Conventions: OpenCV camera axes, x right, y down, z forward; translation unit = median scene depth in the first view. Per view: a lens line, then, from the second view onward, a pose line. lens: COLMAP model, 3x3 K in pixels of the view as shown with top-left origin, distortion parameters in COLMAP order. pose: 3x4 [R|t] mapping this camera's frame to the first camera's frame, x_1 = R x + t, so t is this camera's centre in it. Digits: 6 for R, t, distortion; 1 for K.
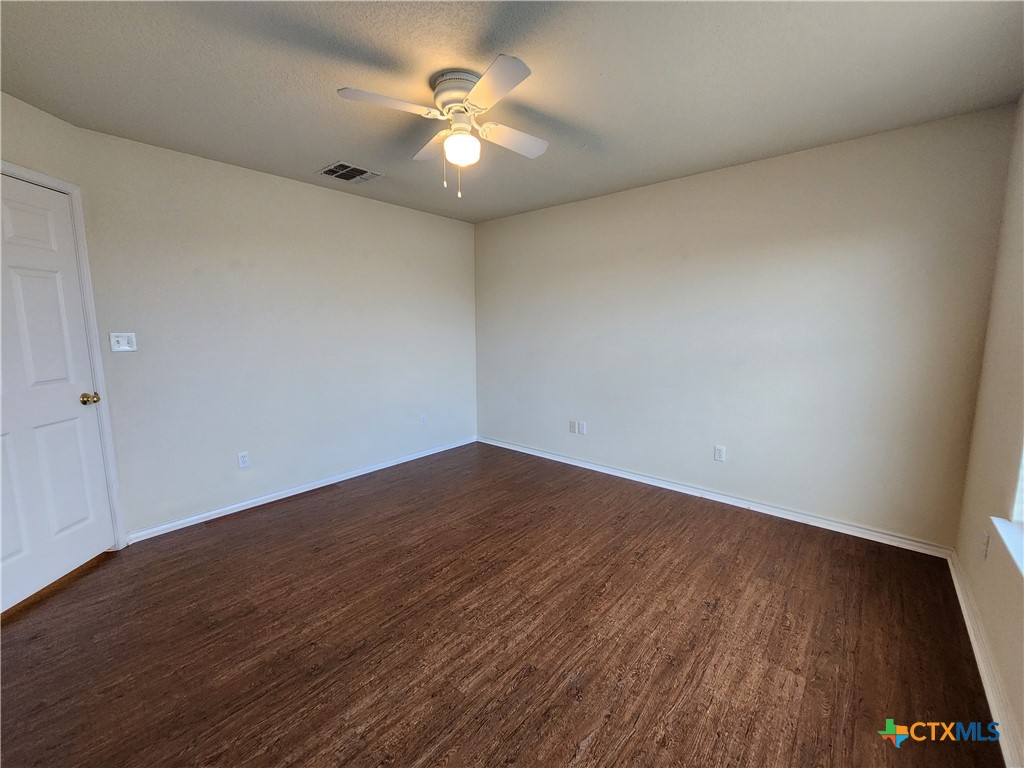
lens RADIAL K [[414.4, 0, 527.2], [0, 414.4, 380.5], [0, 0, 1]] dist [0.000654, -0.000221]
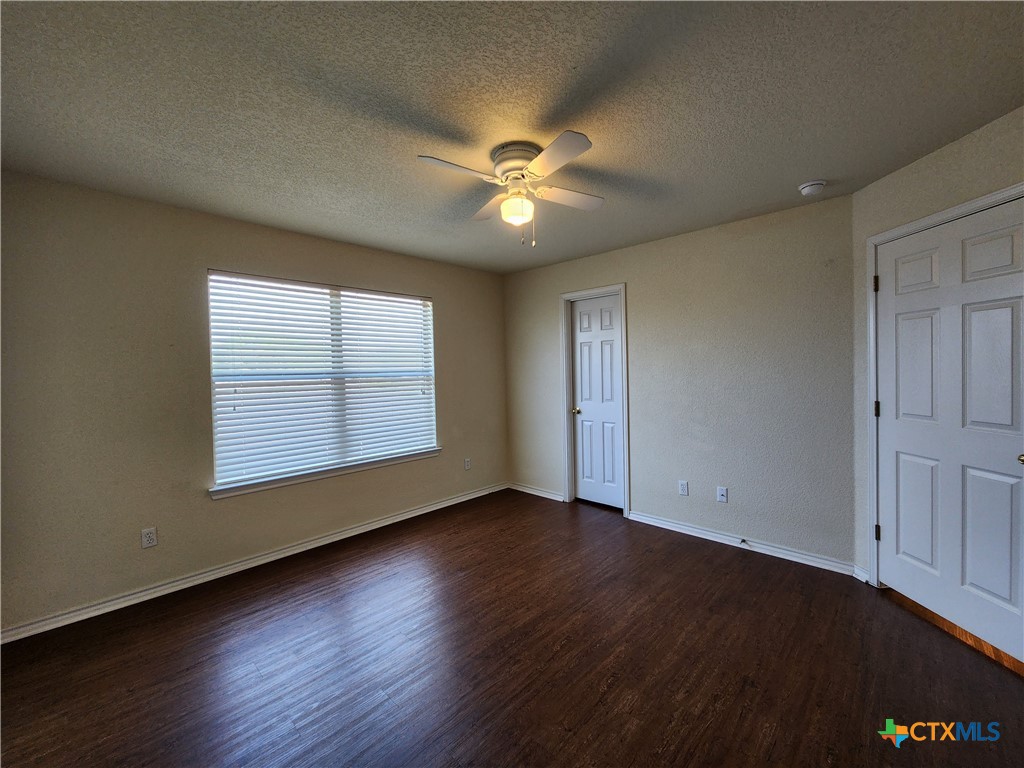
lens RADIAL K [[414.4, 0, 527.2], [0, 414.4, 380.5], [0, 0, 1]] dist [0.000654, -0.000221]
pose [[-0.998286, 0.023730, 0.053491, -0.201075], [0.032071, 0.986444, 0.160933, -0.253662], [-0.048947, 0.162373, -0.985515, 1.833245]]
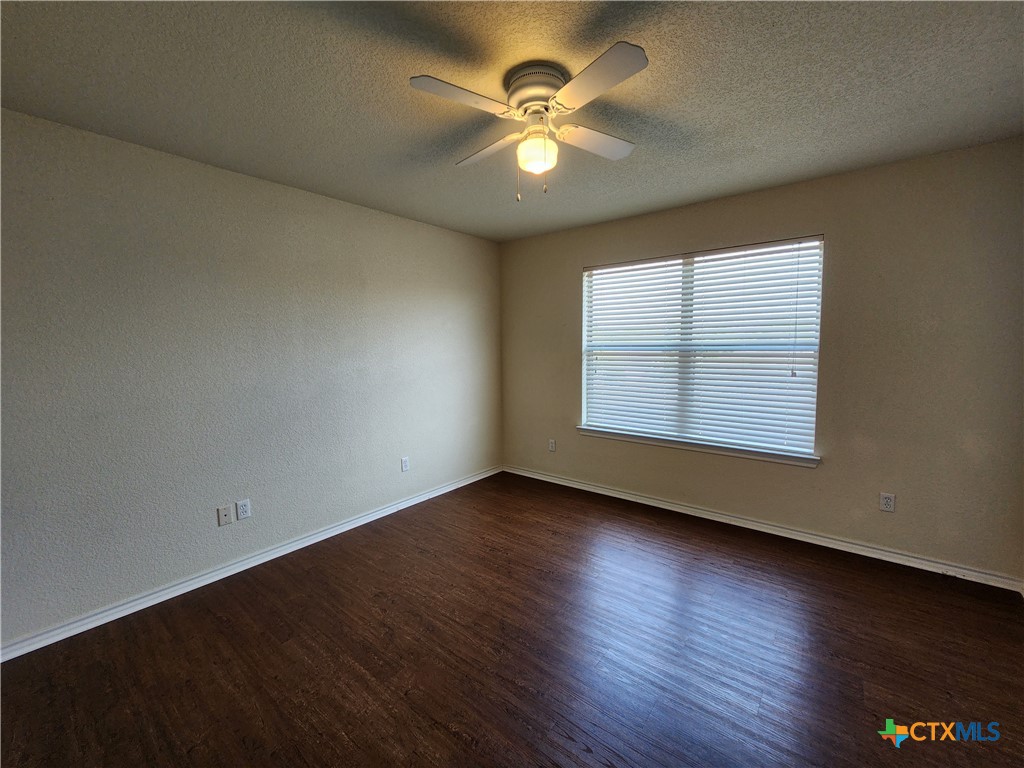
lens RADIAL K [[411.8, 0, 512.0], [0, 411.8, 384.0], [0, 0, 1]] dist [0.000859, -0.000161]
pose [[-0.025553, -0.085768, 0.995987, -0.906477], [0.144760, 0.985494, 0.088578, -0.137692], [-0.989137, 0.146443, -0.012767, 0.980703]]
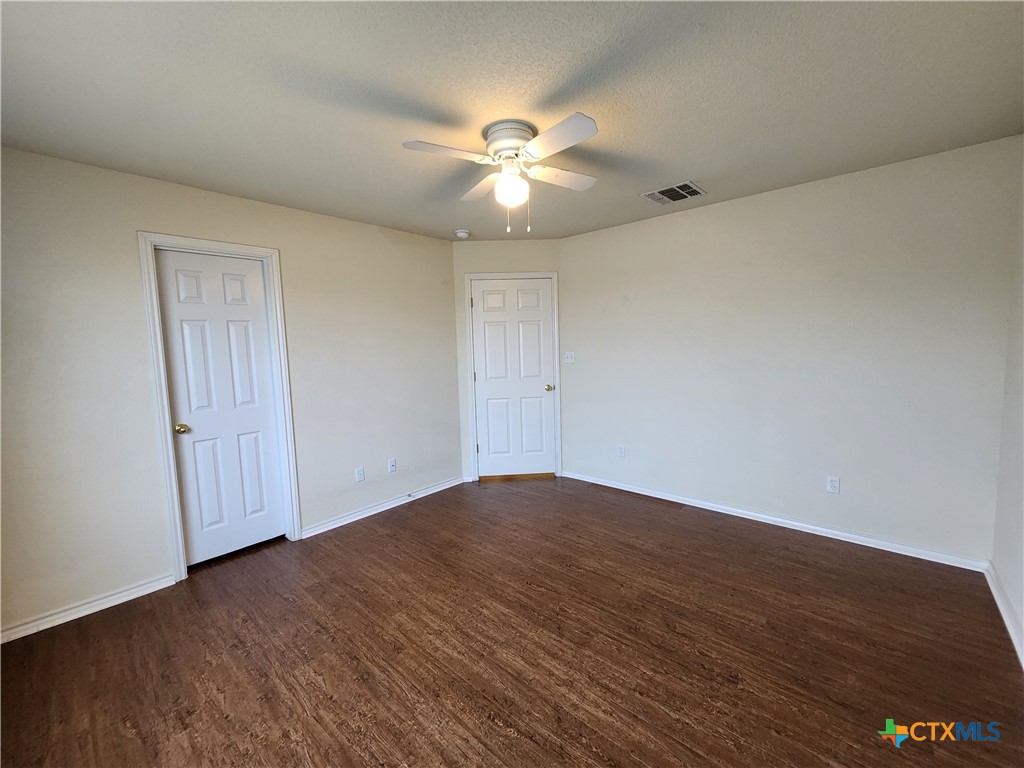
lens RADIAL K [[417.2, 0, 515.0], [0, 417.2, 379.5], [0, 0, 1]] dist [0.001701, -0.000496]
pose [[-0.032855, 0.091935, -0.995223, 0.814685], [-0.106866, 0.989729, 0.094955, -0.156825], [0.993730, 0.109476, -0.022693, 0.928836]]
